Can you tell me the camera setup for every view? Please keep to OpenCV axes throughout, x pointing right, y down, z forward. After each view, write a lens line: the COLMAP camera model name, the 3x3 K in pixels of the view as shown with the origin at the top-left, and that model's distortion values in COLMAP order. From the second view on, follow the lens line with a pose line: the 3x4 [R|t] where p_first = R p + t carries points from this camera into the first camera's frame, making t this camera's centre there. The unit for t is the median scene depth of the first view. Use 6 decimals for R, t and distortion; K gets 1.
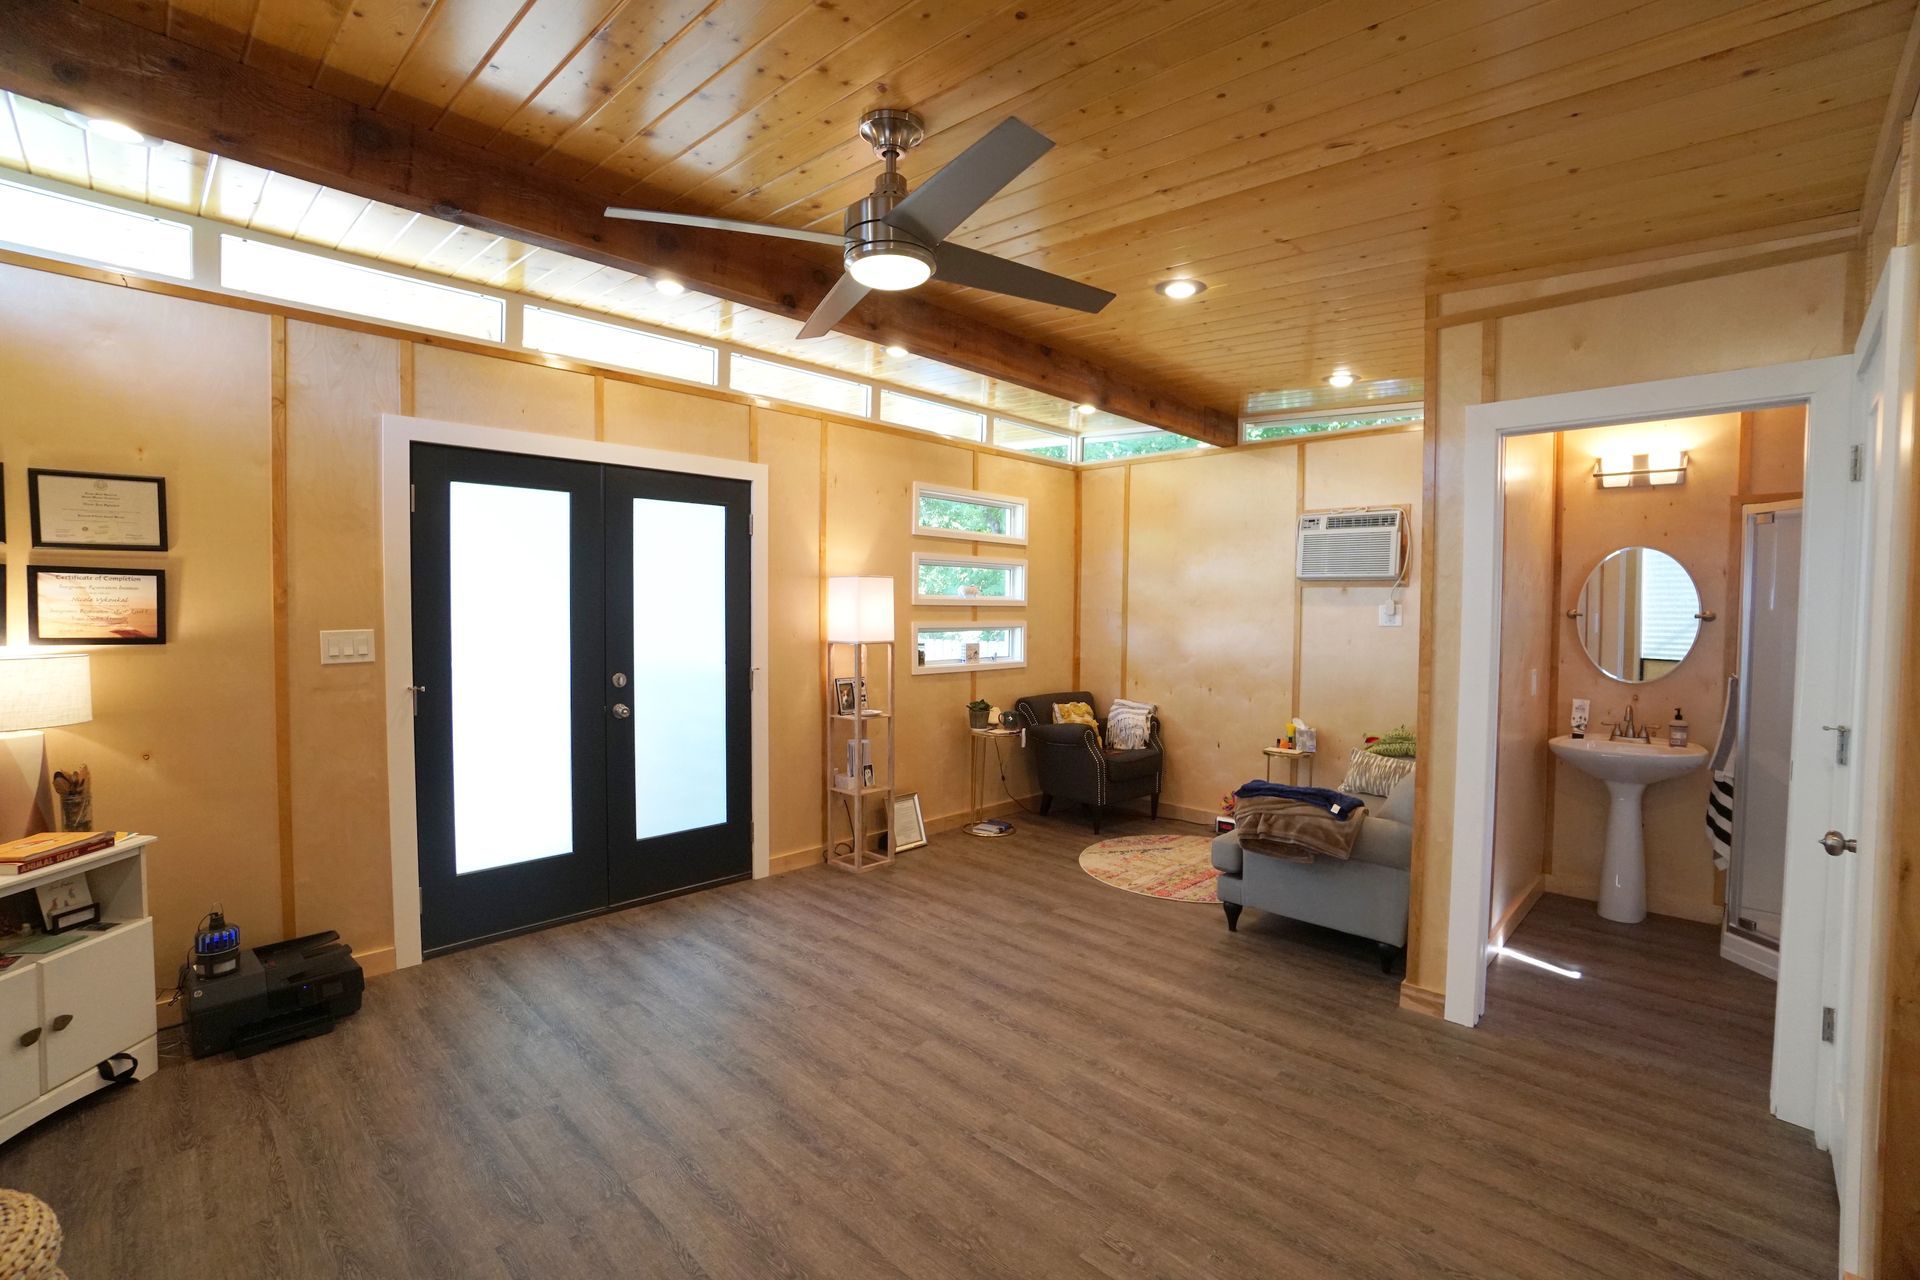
lens RADIAL K [[846.6, 0, 941.3], [0, 846.6, 634.4], [0, 0, 1]] dist [-0.061205, 0.021740]
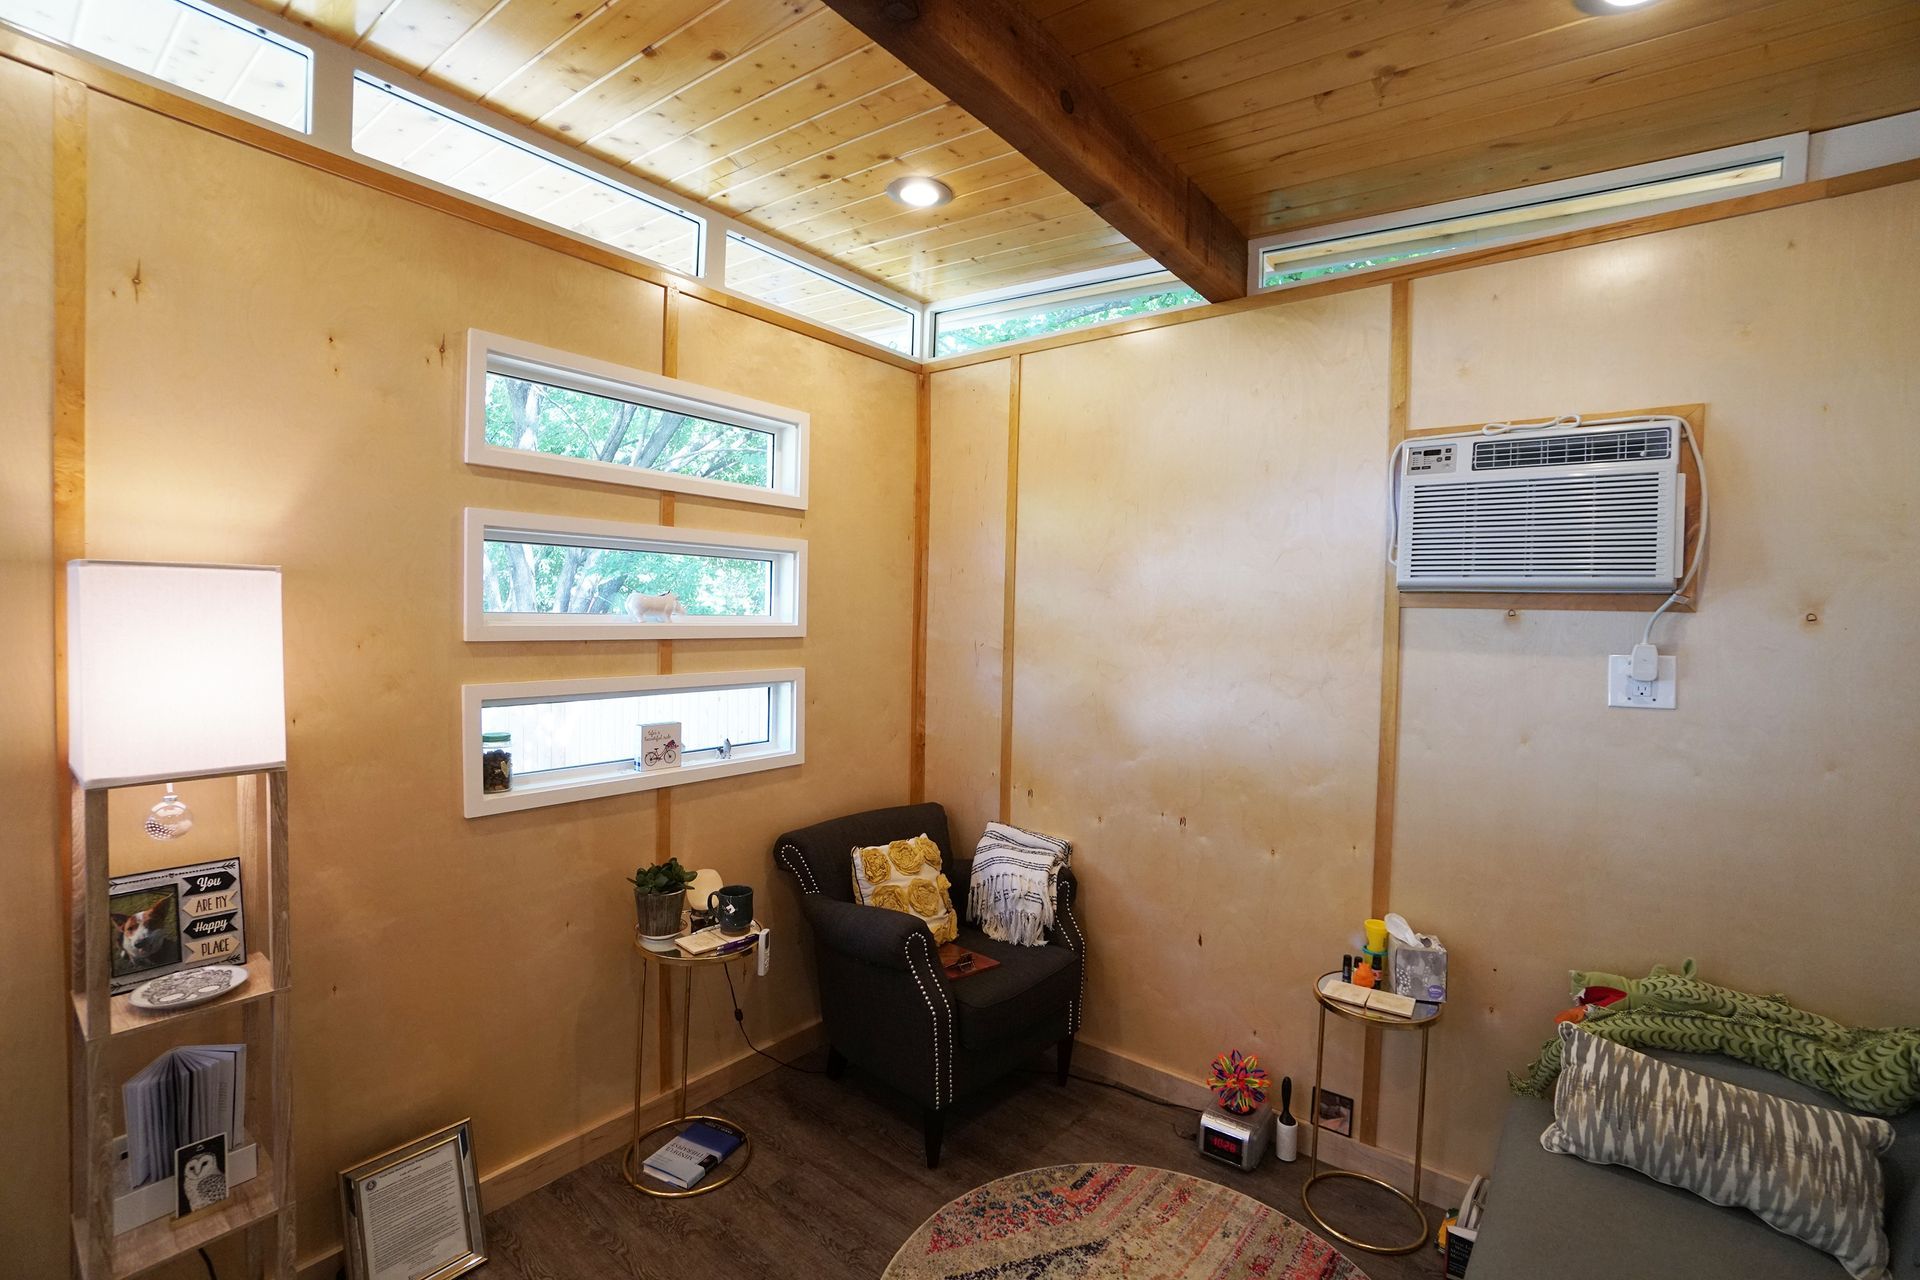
lens RADIAL K [[846.6, 0, 939.2], [0, 846.6, 634.6], [0, 0, 1]] dist [-0.061205, 0.021740]
pose [[0.994614, 0.008154, 0.103325, 0.190905], [-0.007767, 0.999961, -0.004148, -0.049899], [-0.103355, 0.003323, 0.994639, 0.772794]]
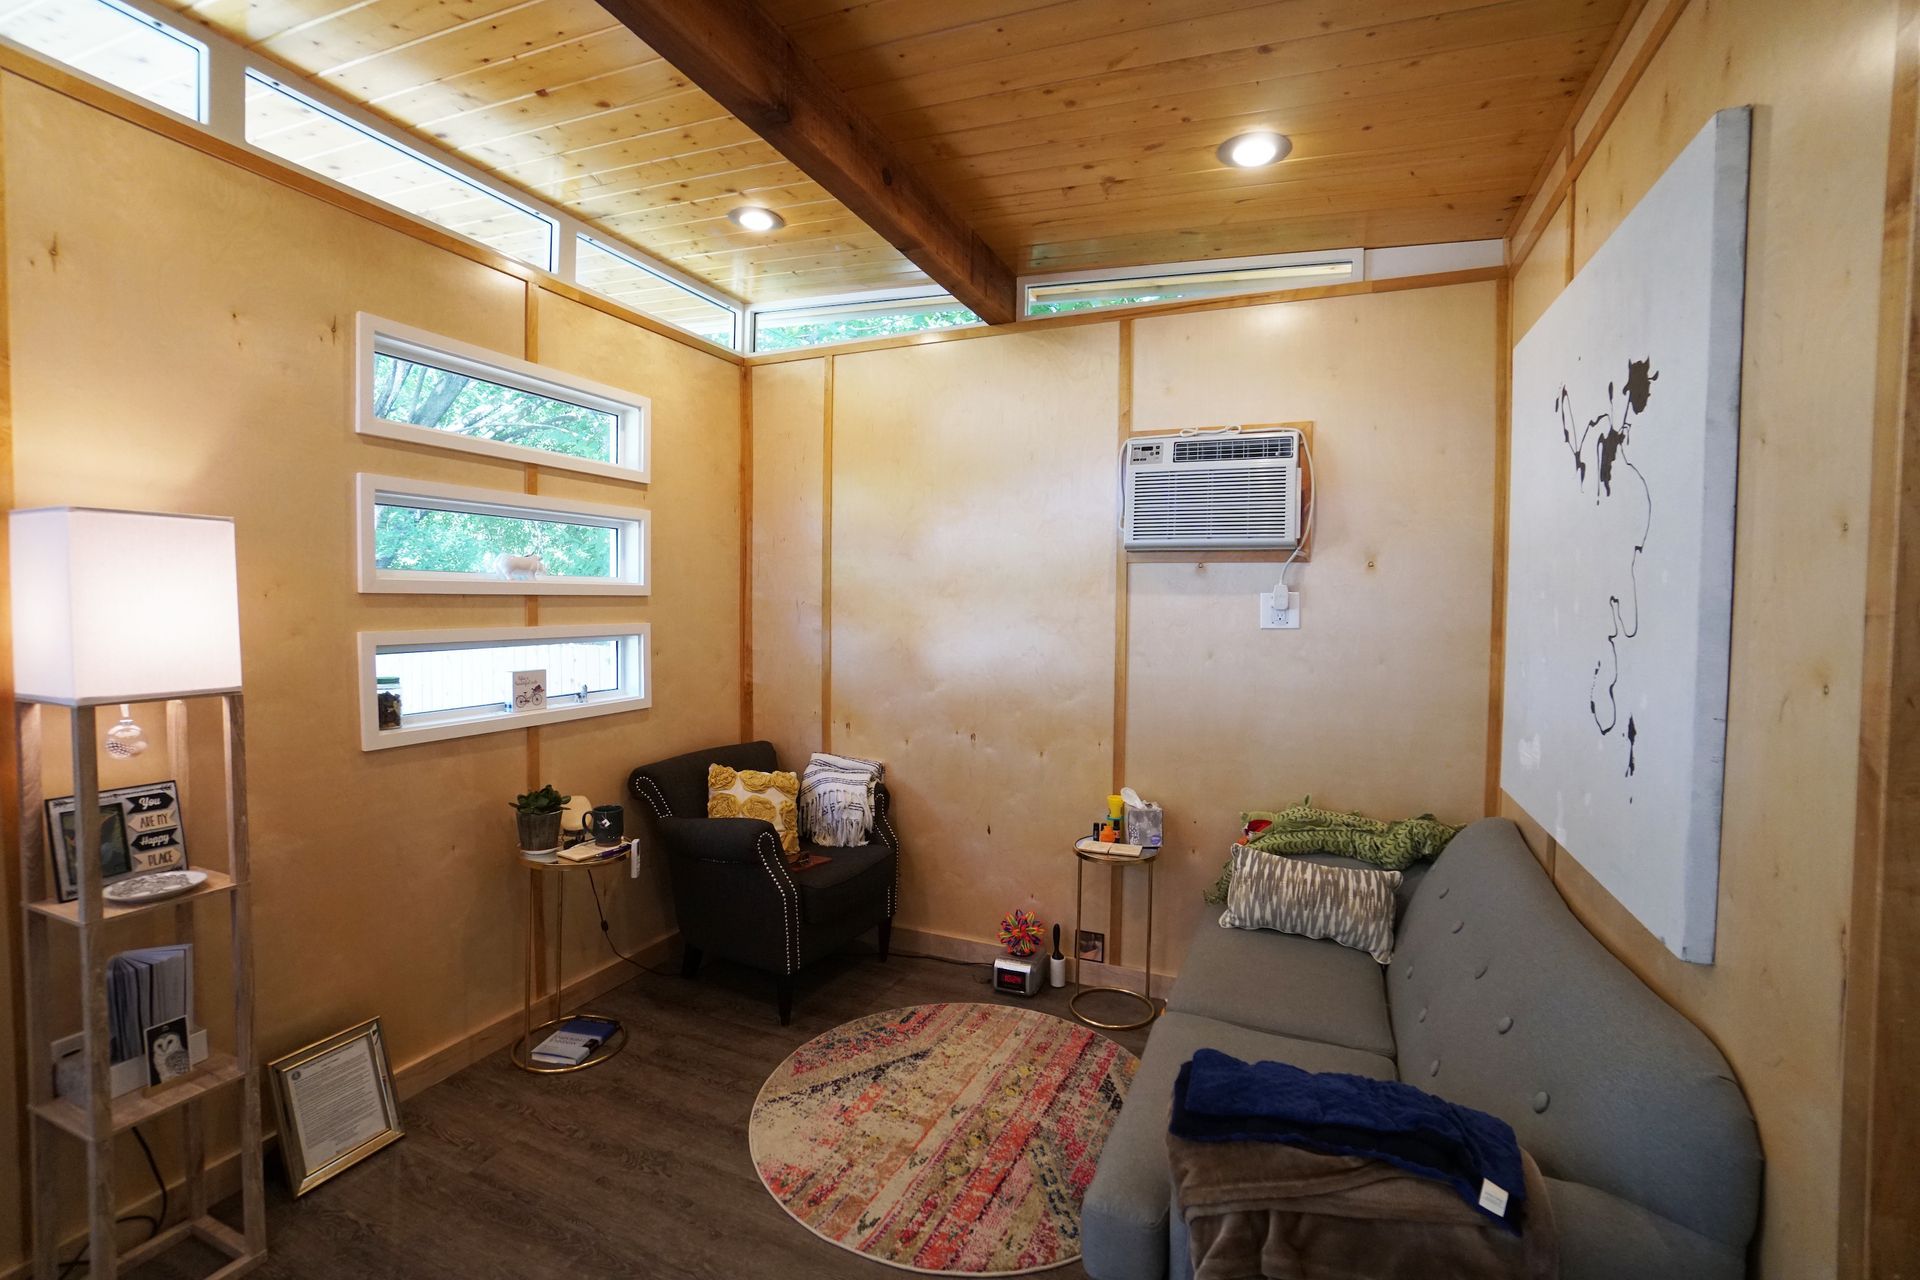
lens RADIAL K [[846.6, 0, 943.4], [0, 846.6, 631.9], [0, 0, 1]] dist [-0.061205, 0.021740]
pose [[0.933734, -0.015094, 0.357651, 0.125562], [0.012135, 0.999871, 0.010517, -0.020181], [-0.357763, -0.005480, 0.933796, 0.640795]]
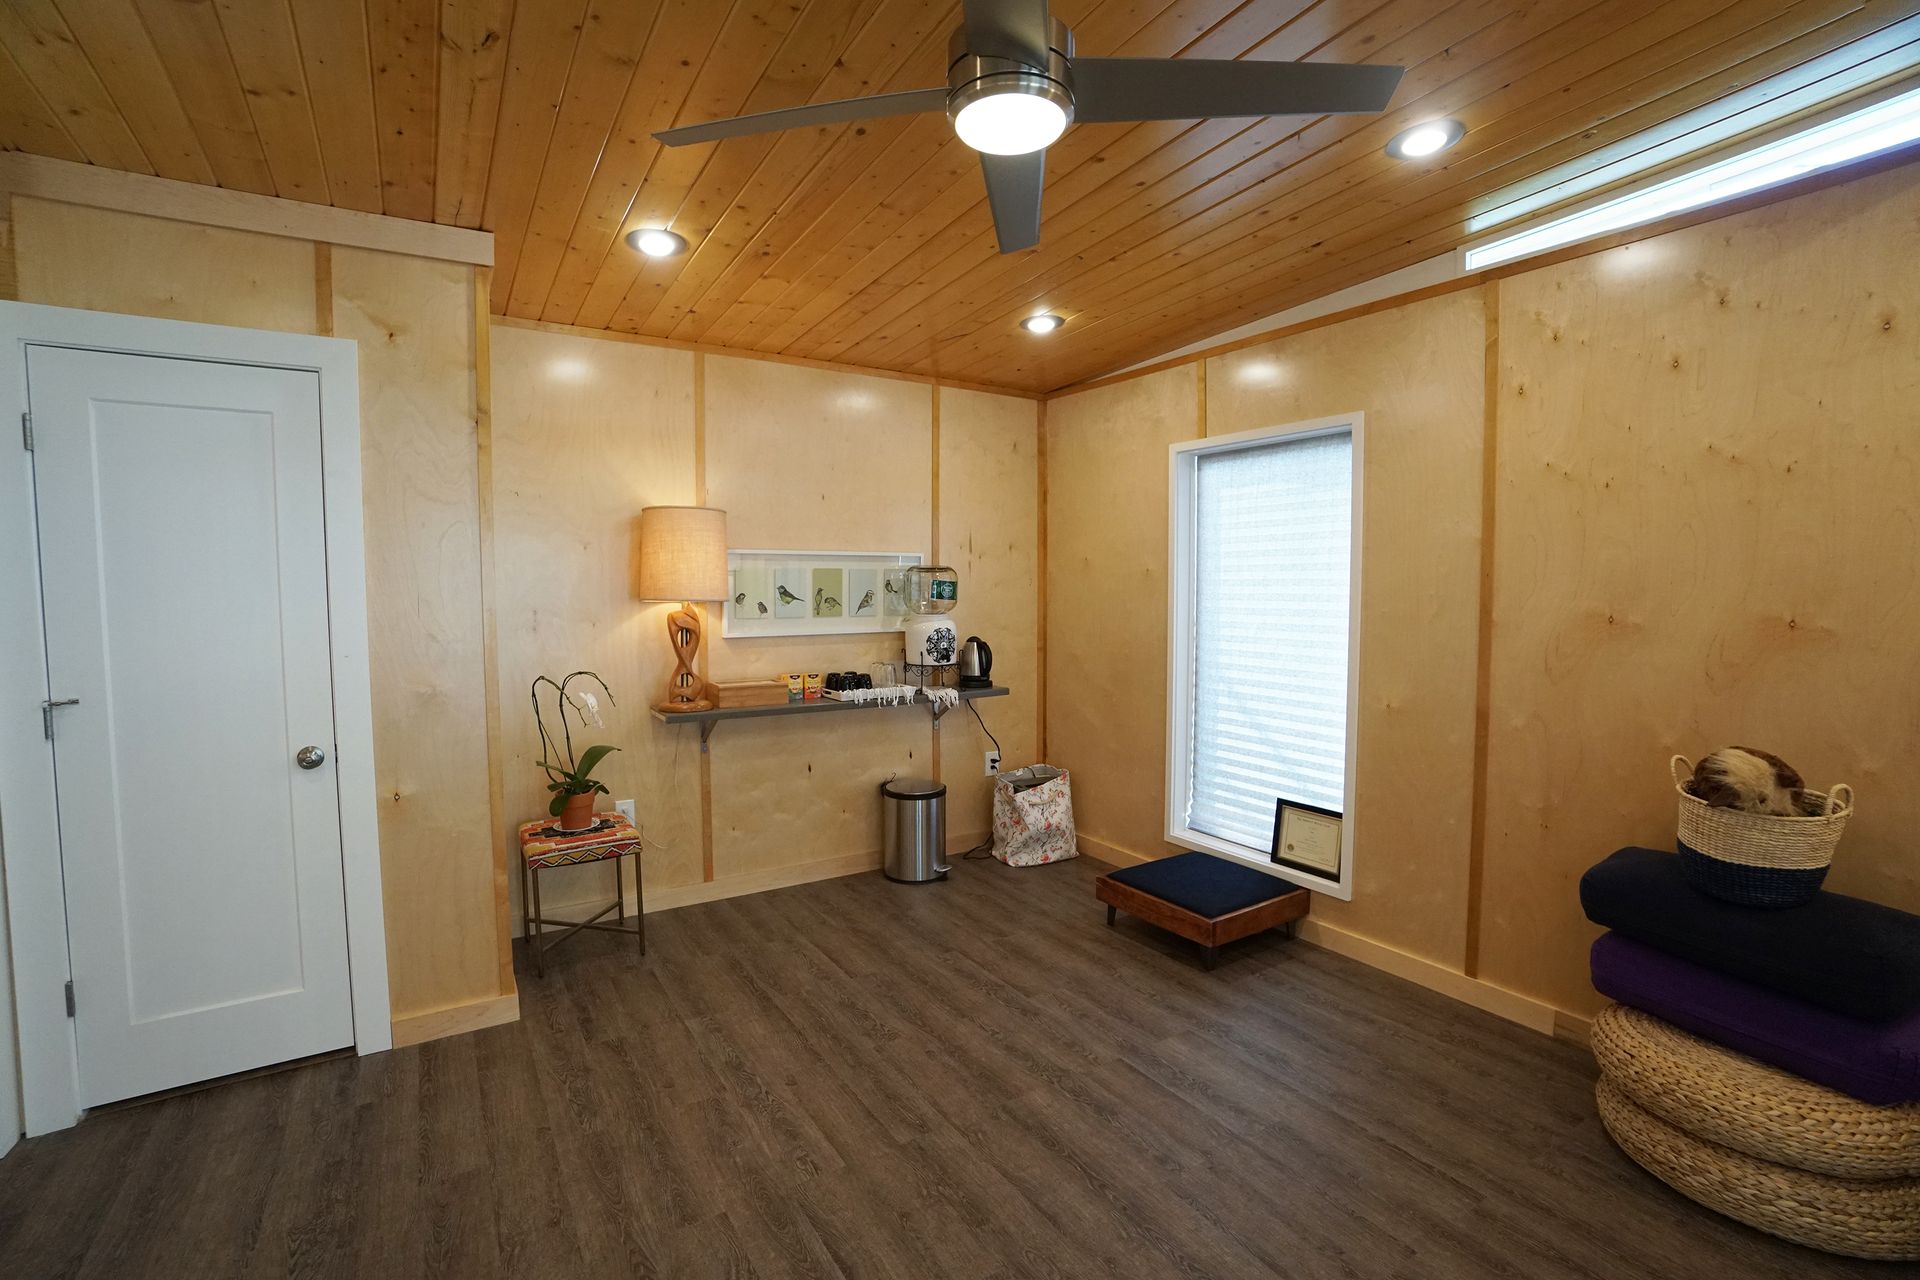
lens RADIAL K [[846.6, 0, 939.9], [0, 846.6, 636.9], [0, 0, 1]] dist [-0.061205, 0.021740]
pose [[-0.973549, -0.022213, 0.227397, -0.090673], [-0.000444, 0.995445, 0.095339, -0.031365], [-0.228479, 0.092716, -0.969124, 0.920224]]
